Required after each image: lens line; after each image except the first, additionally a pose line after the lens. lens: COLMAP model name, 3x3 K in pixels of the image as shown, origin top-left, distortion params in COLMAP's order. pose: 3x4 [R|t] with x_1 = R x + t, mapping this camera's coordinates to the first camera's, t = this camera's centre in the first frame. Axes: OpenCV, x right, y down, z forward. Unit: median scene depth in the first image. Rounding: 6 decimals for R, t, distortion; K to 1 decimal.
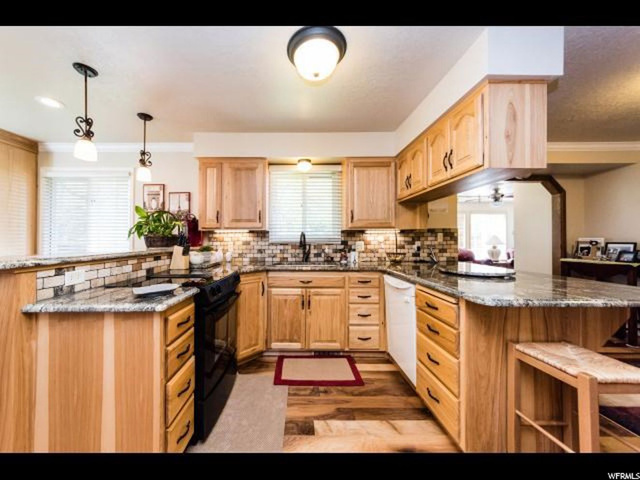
lens RADIAL K [[249.3, 0, 290.0], [0, 249.3, 241.9], [0, 0, 1]] dist [0.000629, 0.000578]
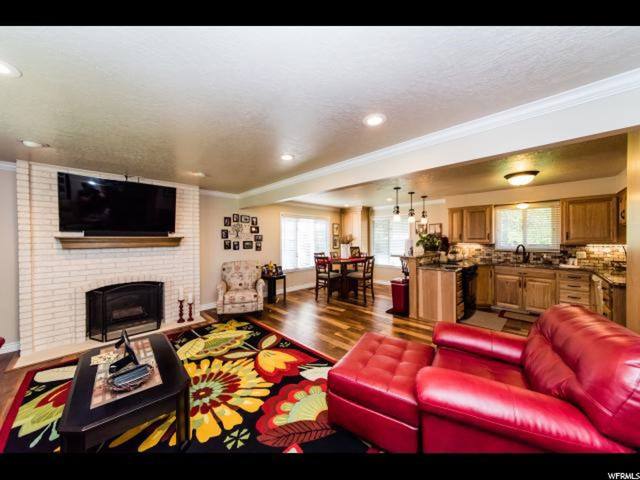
lens RADIAL K [[204.9, 0, 305.2], [0, 204.9, 239.6], [0, 0, 1]] dist [0.002680, 0.000316]
pose [[0.684403, -0.000842, -0.729104, 0.062476], [-0.001855, 0.999994, -0.002897, -0.069596], [0.729102, 0.003335, 0.684397, -1.048074]]
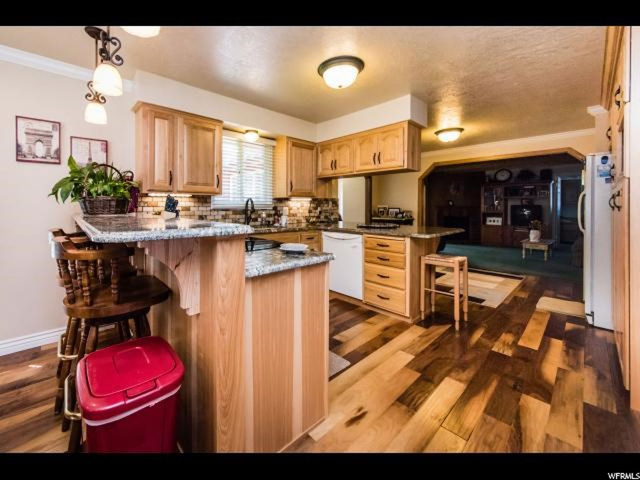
lens RADIAL K [[265.8, 0, 292.0], [0, 265.8, 212.9], [0, 0, 1]] dist [0.003288, -0.001213]
pose [[0.741829, -0.012399, 0.670475, -0.588980], [0.000288, 0.999835, 0.018171, 0.002396], [-0.670589, -0.013287, 0.741710, 0.039741]]
